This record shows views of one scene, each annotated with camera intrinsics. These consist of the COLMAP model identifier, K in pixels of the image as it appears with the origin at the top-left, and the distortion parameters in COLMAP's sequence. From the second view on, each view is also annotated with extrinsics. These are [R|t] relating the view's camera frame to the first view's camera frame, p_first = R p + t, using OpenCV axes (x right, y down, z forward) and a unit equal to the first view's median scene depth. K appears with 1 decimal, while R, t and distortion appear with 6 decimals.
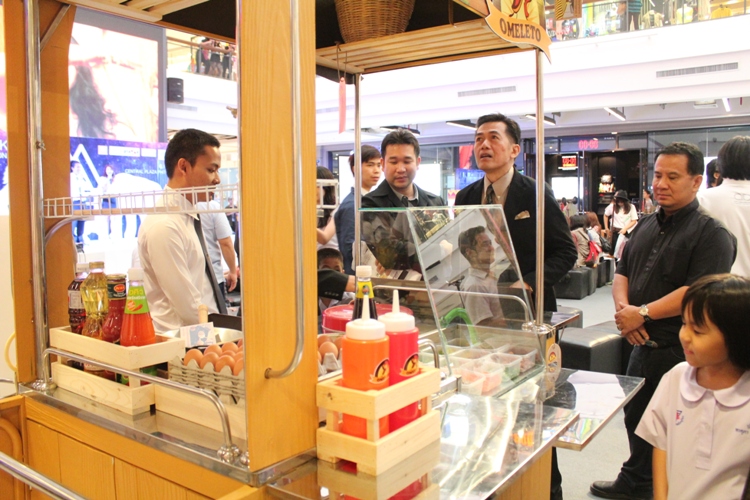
lens RADIAL K [[633.4, 0, 373.1], [0, 633.4, 248.5], [0, 0, 1]] dist [-0.154678, 0.117991]
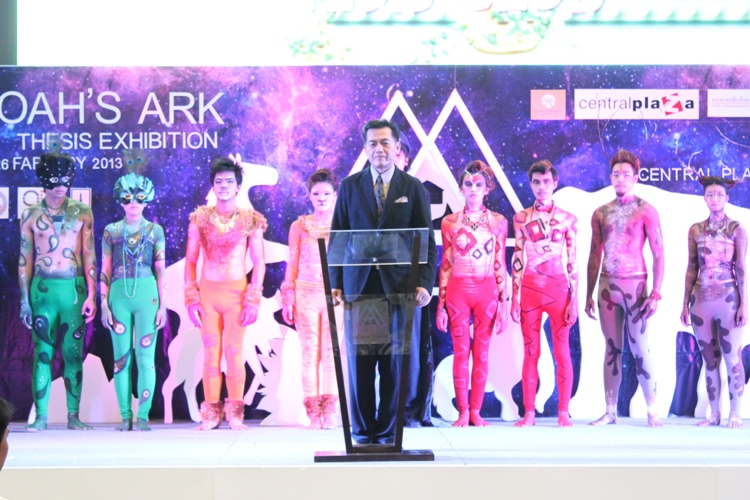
lens RADIAL K [[1837.4, 0, 376.7], [0, 1837.4, 245.6], [0, 0, 1]] dist [0.103121, 0.000000]
pose [[0.591511, 0.006148, -0.806274, 0.197684], [-0.060085, 0.997527, -0.036474, -0.054725], [0.804055, 0.070020, 0.590417, 0.408902]]
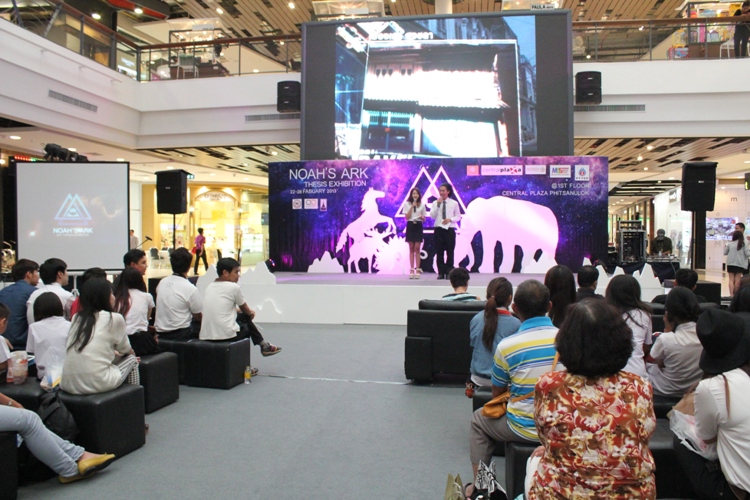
lens RADIAL K [[633.4, 0, 382.6], [0, 633.4, 247.6], [0, 0, 1]] dist [-0.154678, 0.117991]
pose [[0.450792, 0.048203, -0.891327, 0.294103], [-0.062652, 0.997787, 0.022274, -0.058700], [0.890428, 0.045803, 0.452814, 0.458065]]
